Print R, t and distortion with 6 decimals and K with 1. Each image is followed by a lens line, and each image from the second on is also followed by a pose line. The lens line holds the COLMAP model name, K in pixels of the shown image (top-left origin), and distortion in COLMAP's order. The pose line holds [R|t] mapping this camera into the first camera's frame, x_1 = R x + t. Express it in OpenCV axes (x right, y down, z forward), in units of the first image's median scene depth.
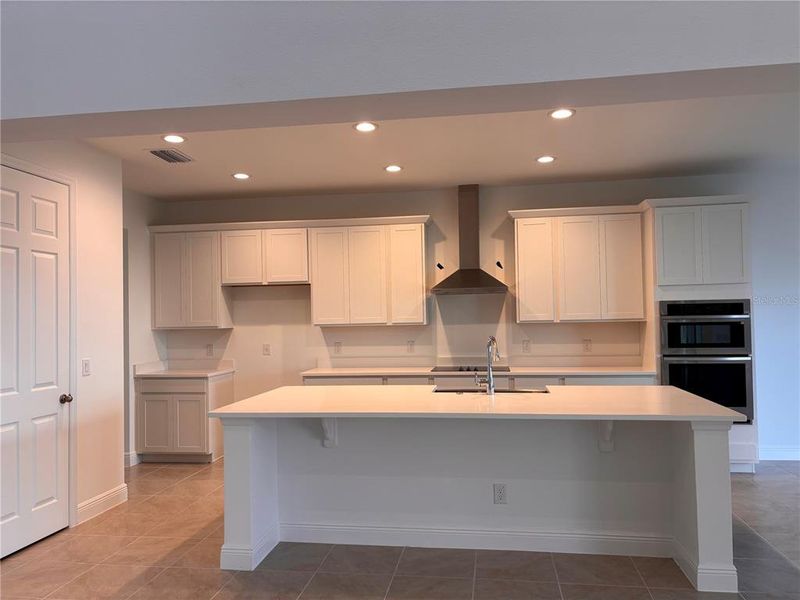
lens RADIAL K [[591.7, 0, 400.8], [0, 591.7, 301.4], [0, 0, 1]] dist [-0.000383, -0.004639]
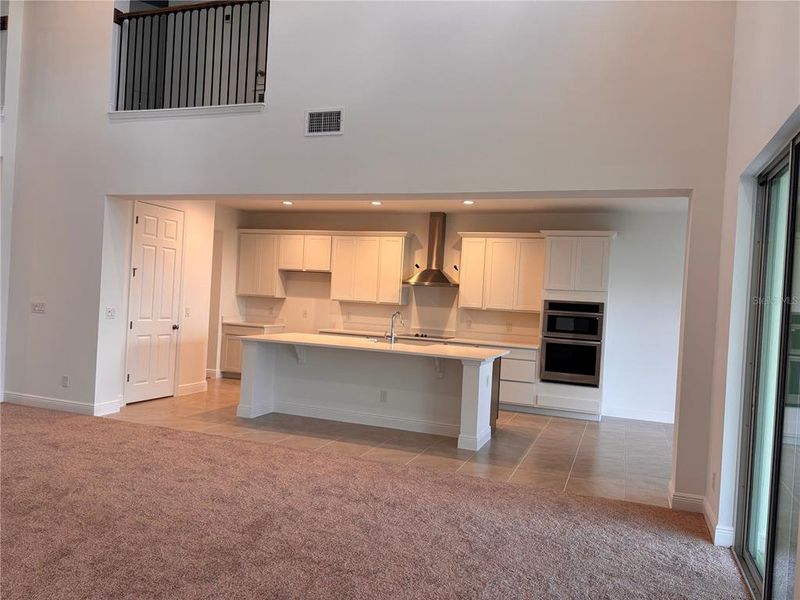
lens RADIAL K [[591.7, 0, 398.9], [0, 591.7, 303.3], [0, 0, 1]] dist [-0.000383, -0.004639]
pose [[0.974802, 0.074826, -0.210149, 0.351165], [-0.068717, 0.996978, 0.036236, -0.018061], [0.212225, -0.020882, 0.976998, -0.466290]]
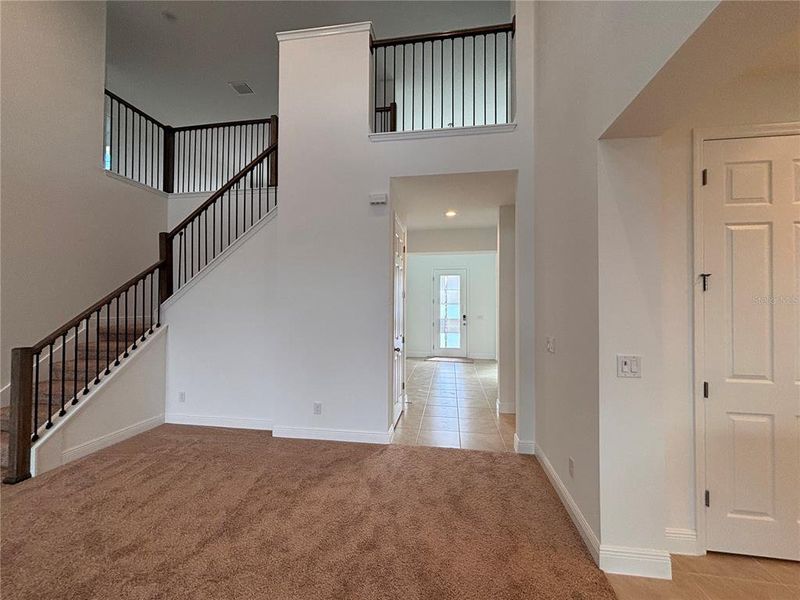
lens RADIAL K [[444.3, 0, 399.7], [0, 444.3, 298.0], [0, 0, 1]] dist [-0.001649, 0.000086]
pose [[-0.051494, -0.007594, -0.998644, 0.037989], [0.028430, 0.999555, -0.009067, 0.009402], [0.998269, -0.028858, -0.051255, 0.290121]]
